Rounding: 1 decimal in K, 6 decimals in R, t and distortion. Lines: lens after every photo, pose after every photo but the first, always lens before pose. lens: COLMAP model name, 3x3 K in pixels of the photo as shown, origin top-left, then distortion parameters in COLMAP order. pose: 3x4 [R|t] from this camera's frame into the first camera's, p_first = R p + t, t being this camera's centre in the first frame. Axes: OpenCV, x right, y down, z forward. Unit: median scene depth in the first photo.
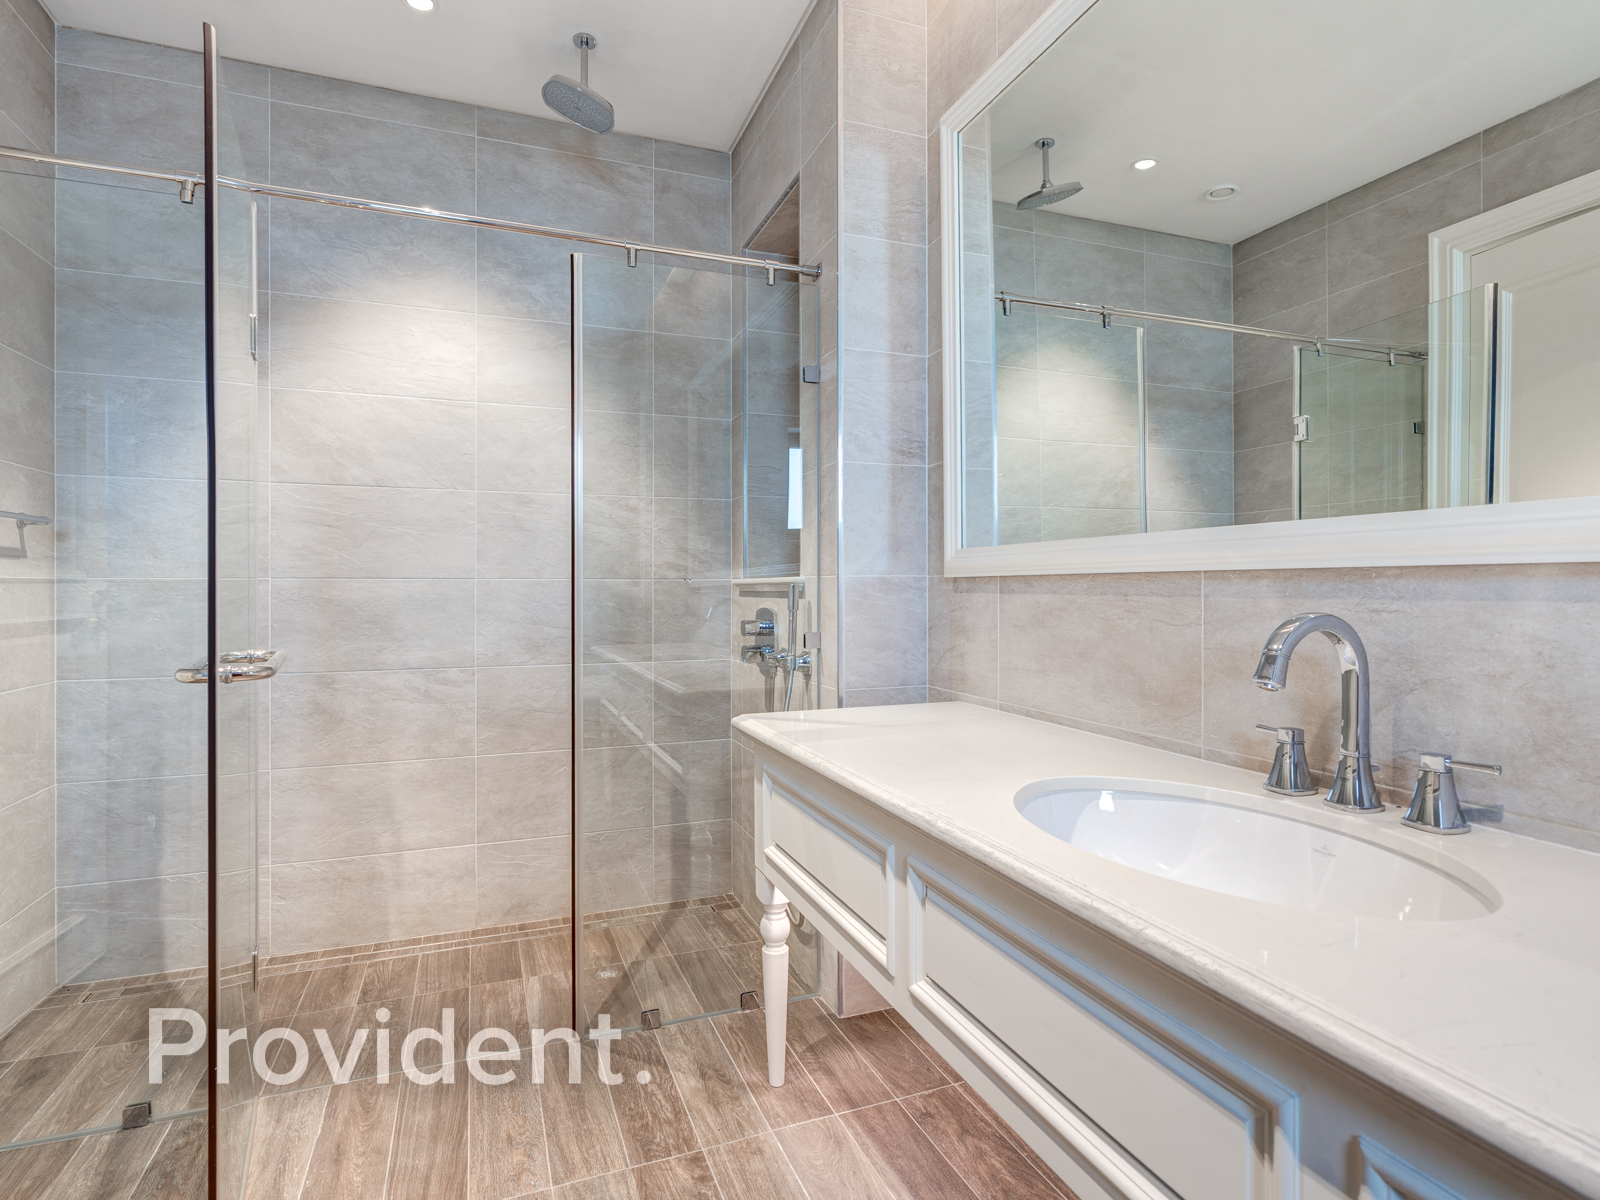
lens RADIAL K [[841.7, 0, 799.7], [0, 841.7, 592.2], [0, 0, 1]] dist [-0.000988, -0.000412]
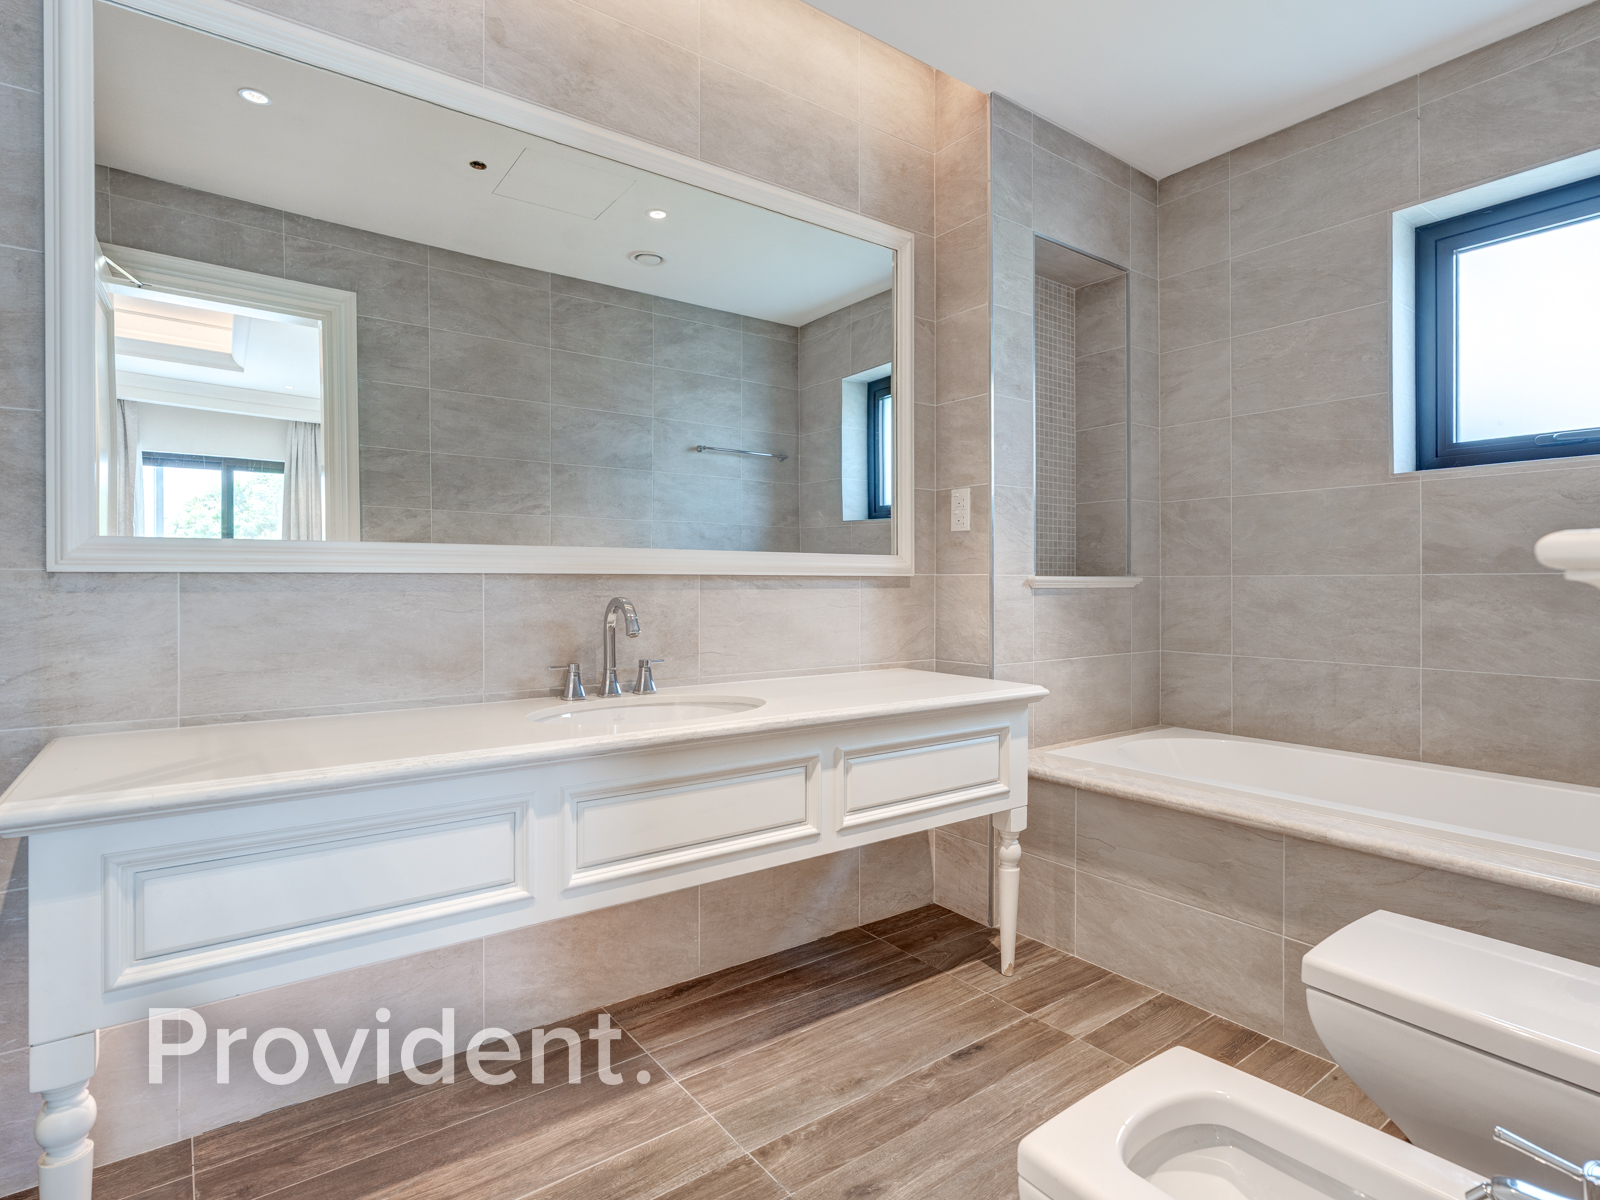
lens RADIAL K [[841.7, 0, 799.7], [0, 841.7, 592.2], [0, 0, 1]] dist [-0.000988, -0.000412]
pose [[-0.255544, -0.001348, 0.966797, -0.982751], [0.012452, 0.999911, 0.004685, 0.006857], [-0.966717, 0.013236, -0.255504, 0.775283]]
